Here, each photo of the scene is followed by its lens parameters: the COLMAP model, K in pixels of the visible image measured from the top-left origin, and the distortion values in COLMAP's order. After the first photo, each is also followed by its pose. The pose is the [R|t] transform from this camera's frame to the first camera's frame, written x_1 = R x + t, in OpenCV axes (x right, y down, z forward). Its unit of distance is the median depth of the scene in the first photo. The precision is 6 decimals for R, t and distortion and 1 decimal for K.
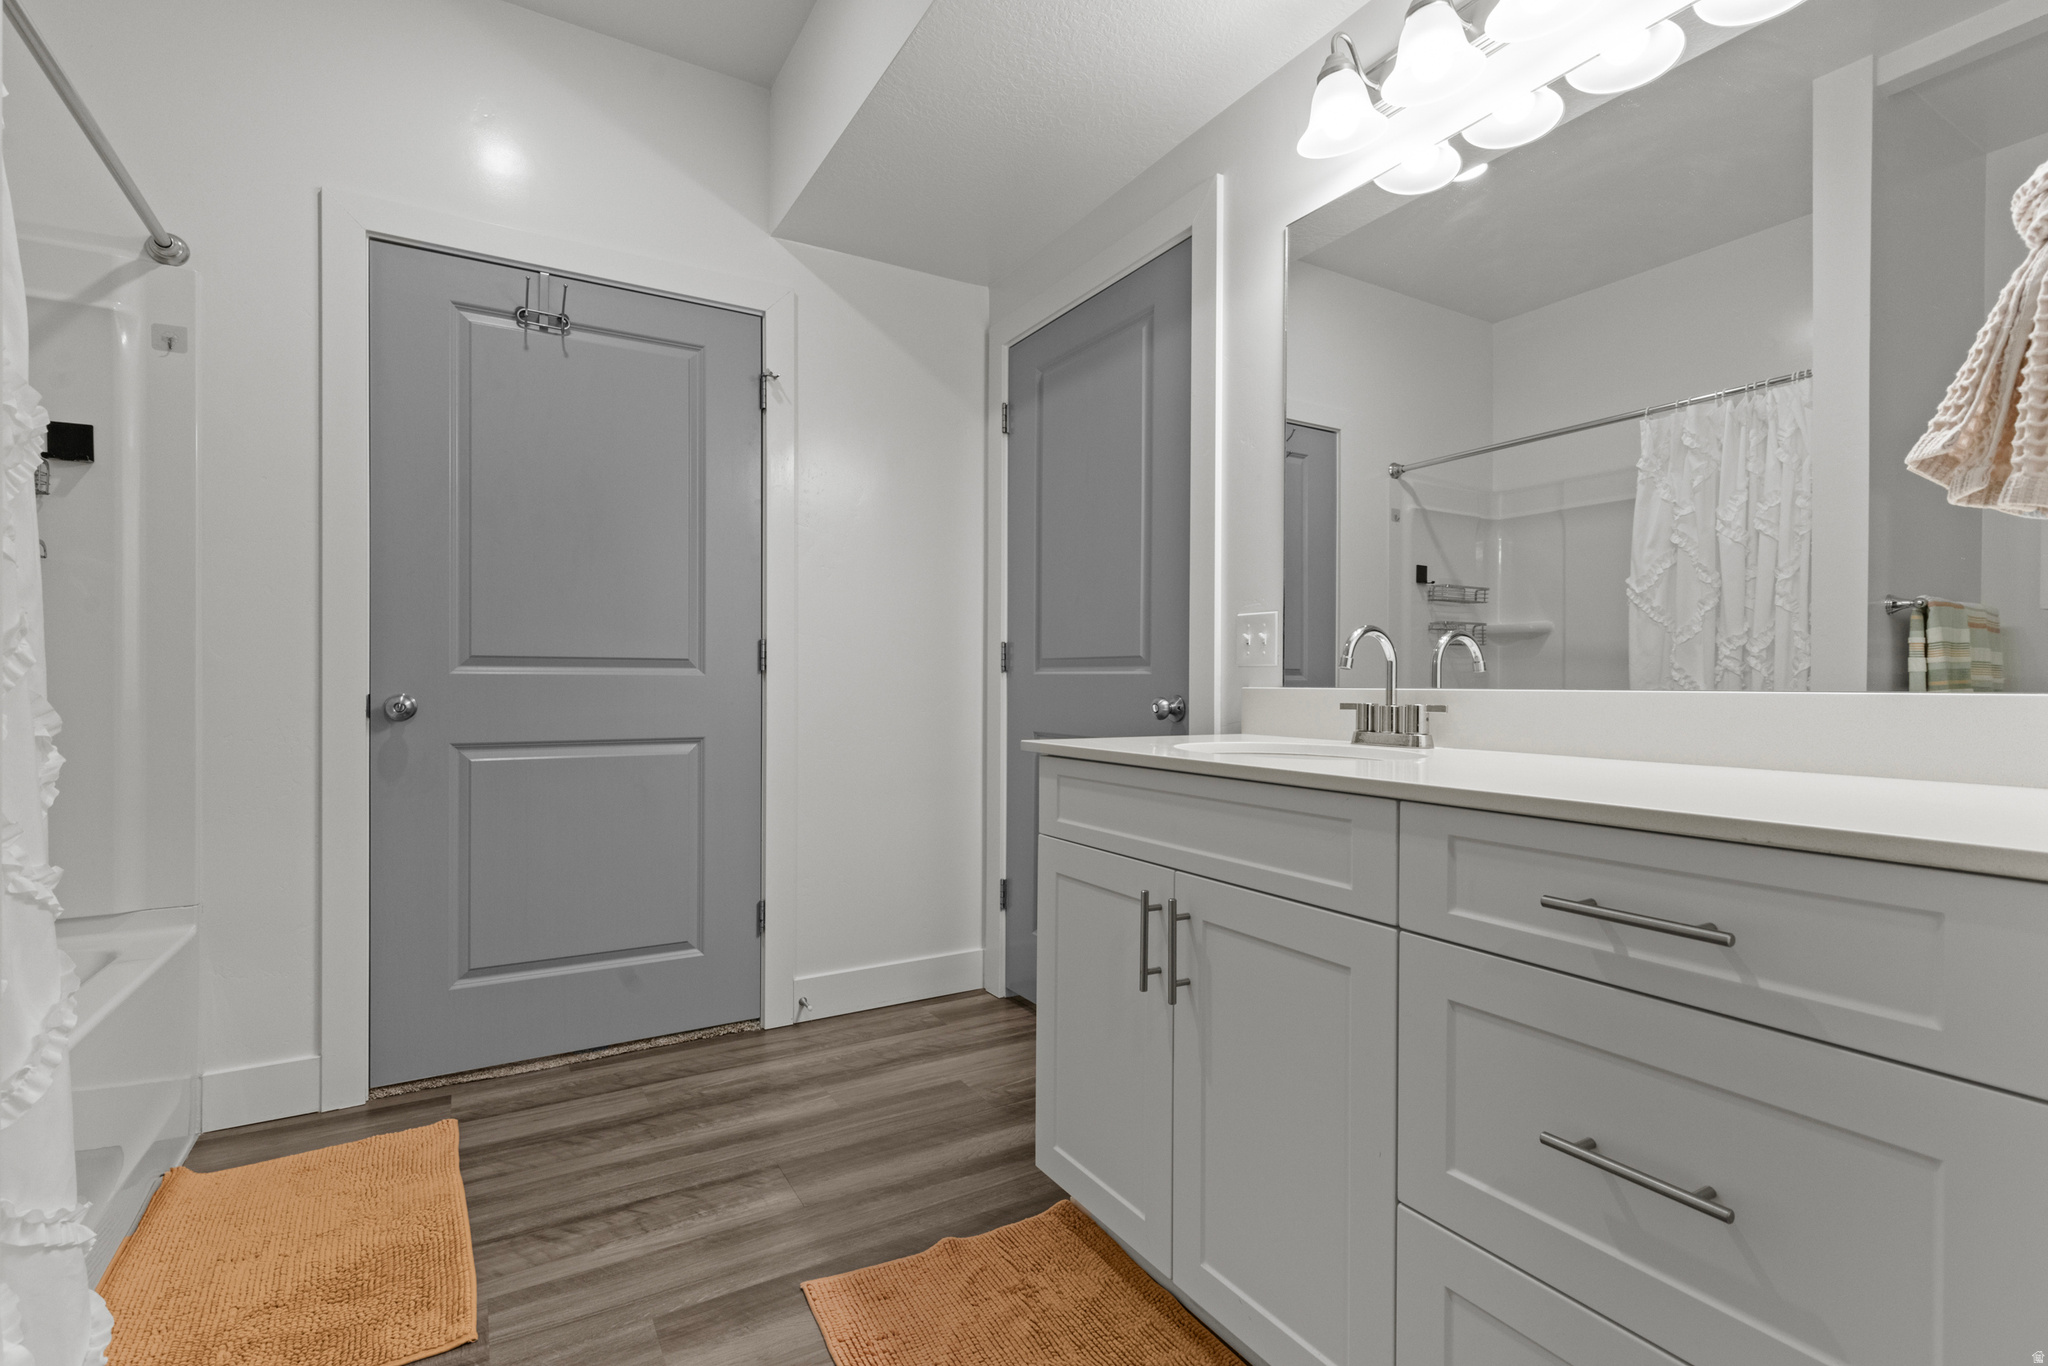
lens RADIAL K [[907.5, 0, 1041.1], [0, 907.5, 681.6], [0, 0, 1]] dist [0.006369, -0.000457]
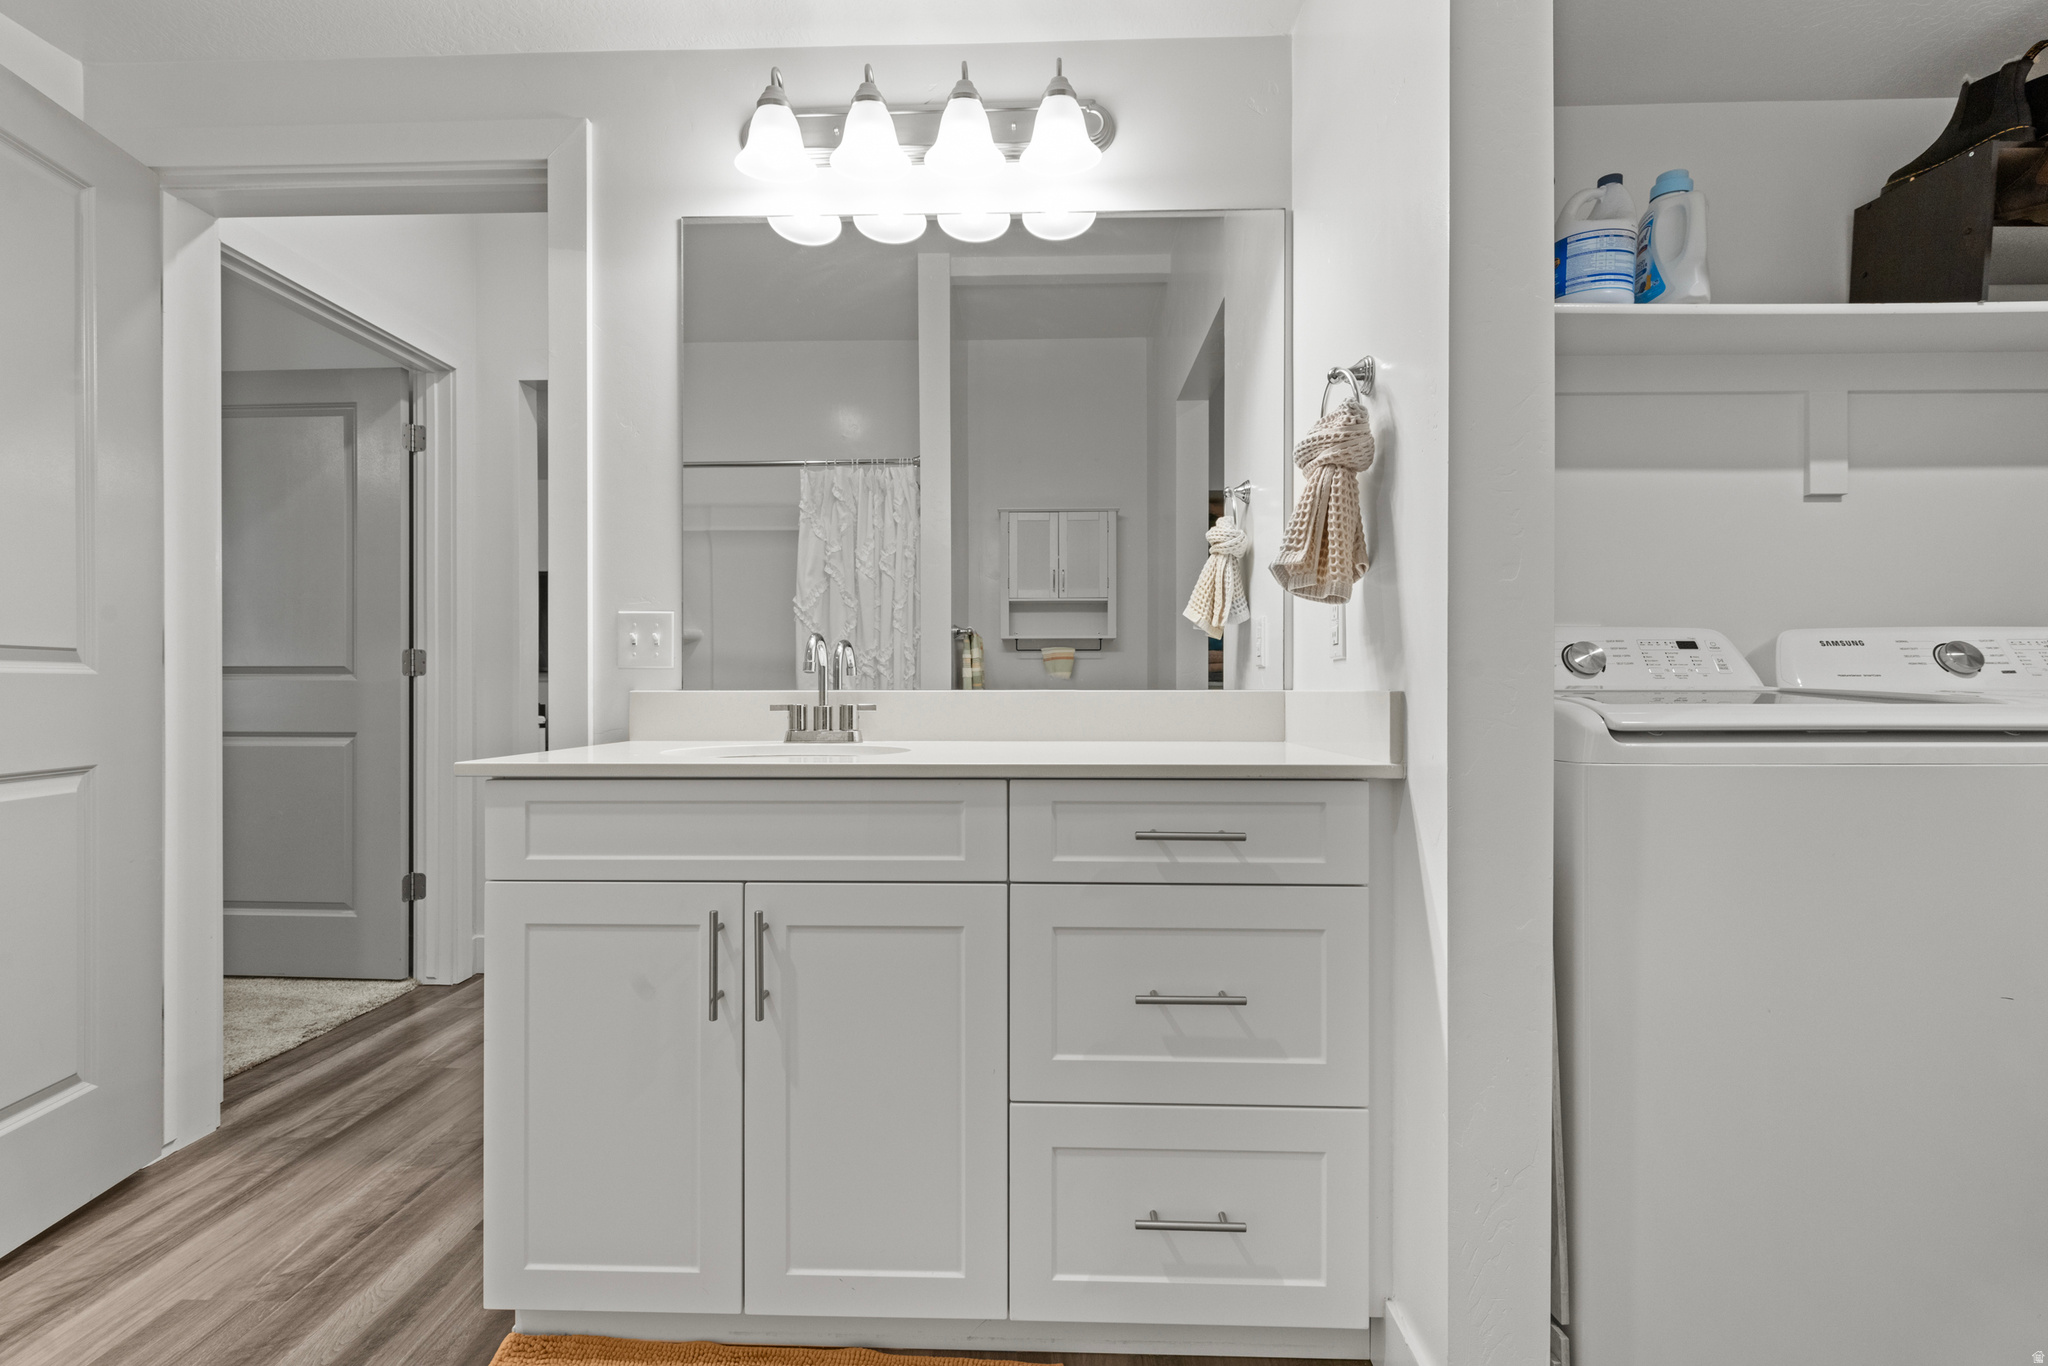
lens RADIAL K [[896.5, 0, 1024.0], [0, 896.5, 683.0], [0, 0, 1]] dist [0.001488, -0.000686]
pose [[0.551243, -0.000866, 0.834344, -0.320507], [0.001444, 0.999999, 0.000084, -0.000956], [-0.834344, 0.001158, 0.551244, 0.158677]]
